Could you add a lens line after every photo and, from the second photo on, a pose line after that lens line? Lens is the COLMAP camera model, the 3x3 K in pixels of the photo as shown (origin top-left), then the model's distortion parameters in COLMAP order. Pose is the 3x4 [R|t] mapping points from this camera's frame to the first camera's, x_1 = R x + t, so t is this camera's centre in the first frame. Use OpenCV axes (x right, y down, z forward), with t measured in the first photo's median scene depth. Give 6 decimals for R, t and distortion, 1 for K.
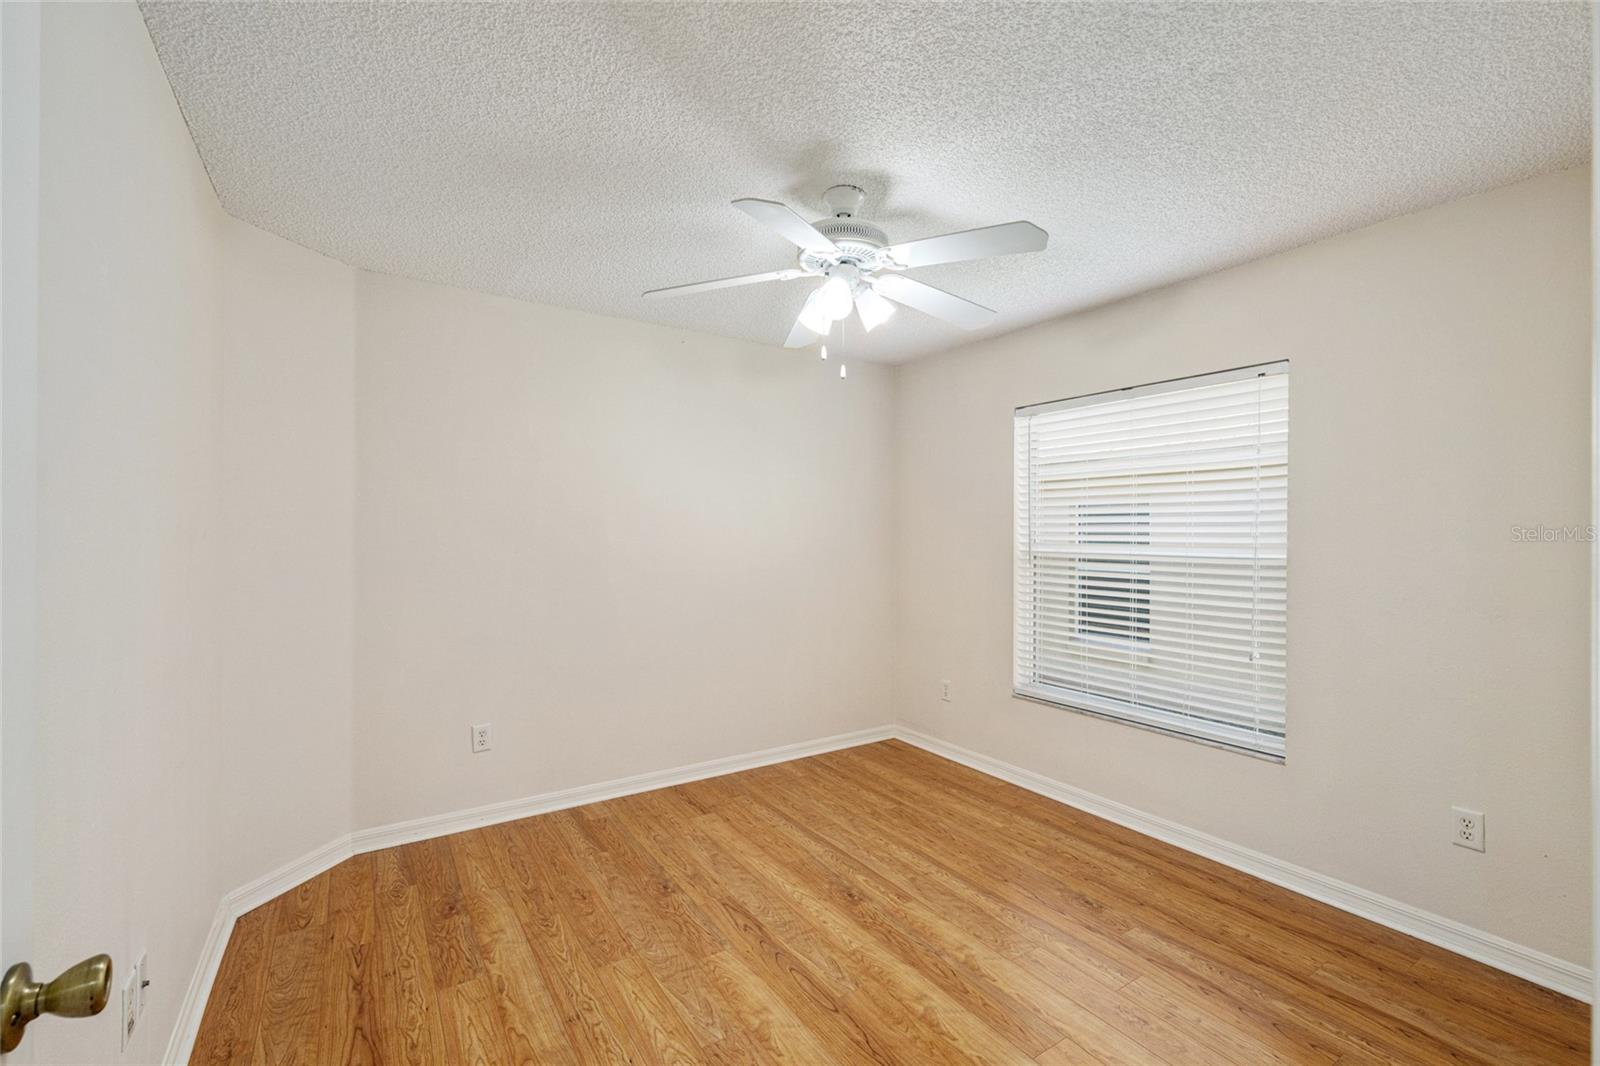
lens RADIAL K [[664.8, 0, 805.7], [0, 664.8, 528.1], [0, 0, 1]] dist [-0.001115, -0.000383]
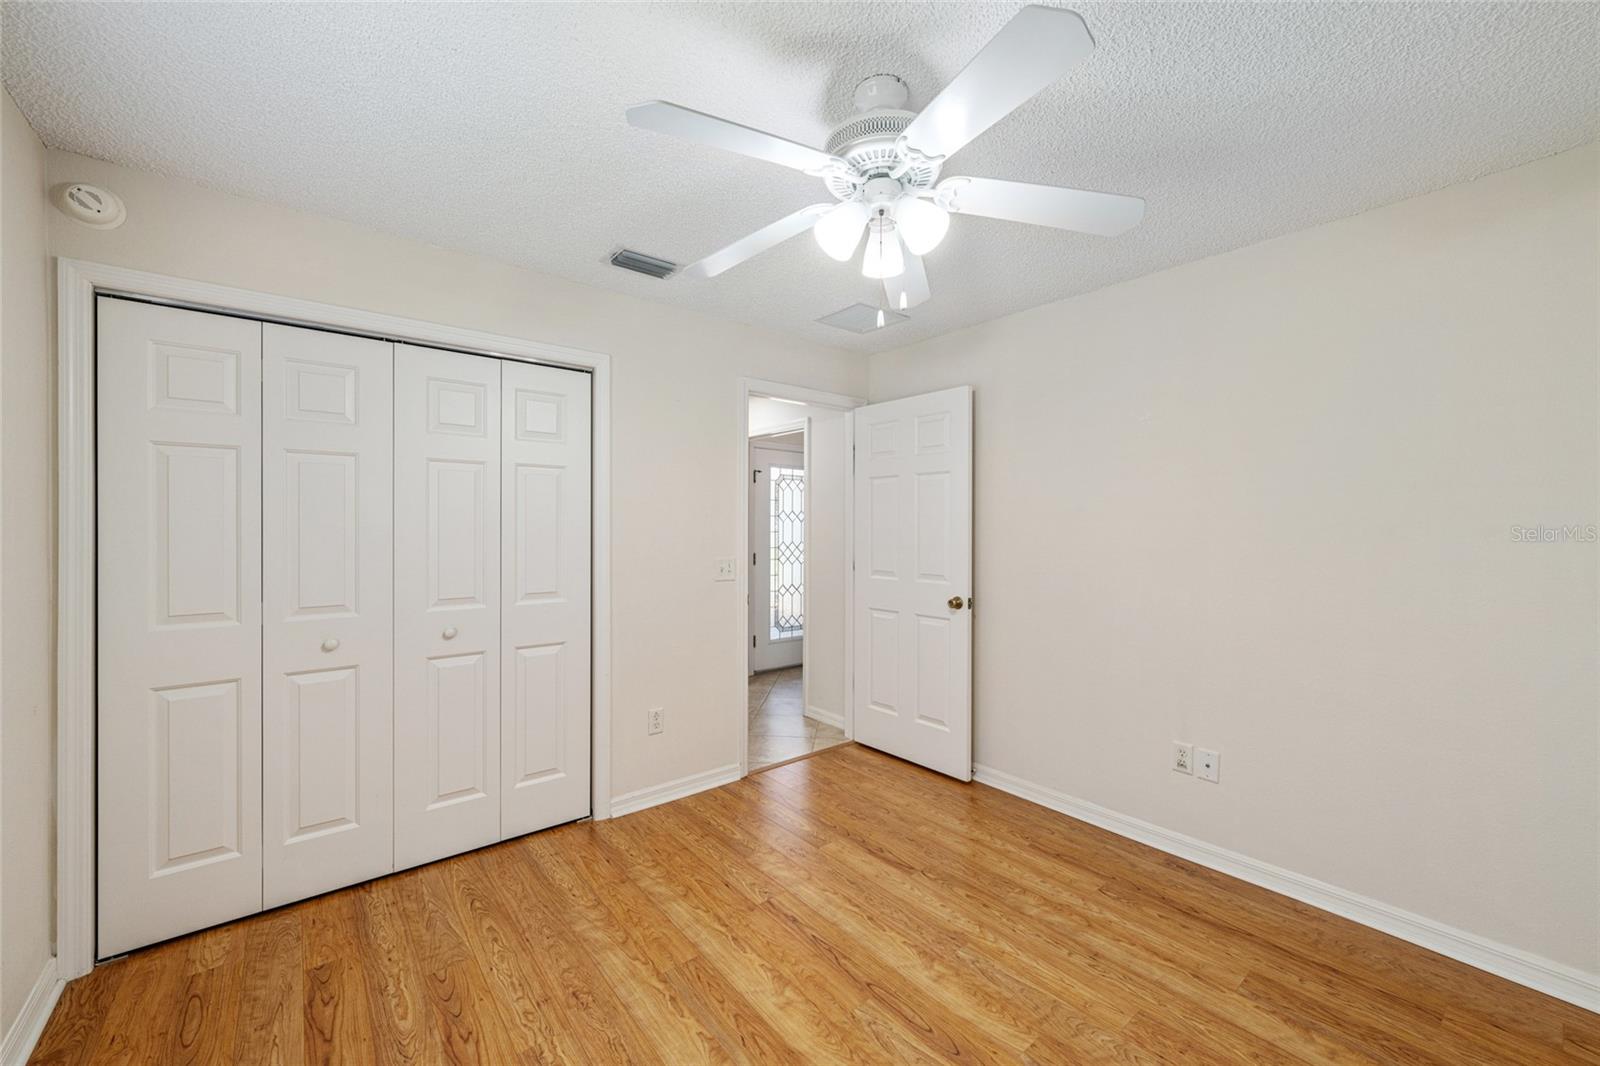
lens RADIAL K [[636.7, 0, 797.8], [0, 636.7, 530.8], [0, 0, 1]] dist [-0.000645, 0.000287]
pose [[-0.995428, -0.005636, -0.095345, 0.252337], [-0.005481, 0.999983, -0.001893, 0.017111], [0.095354, -0.001362, -0.995443, 1.956647]]
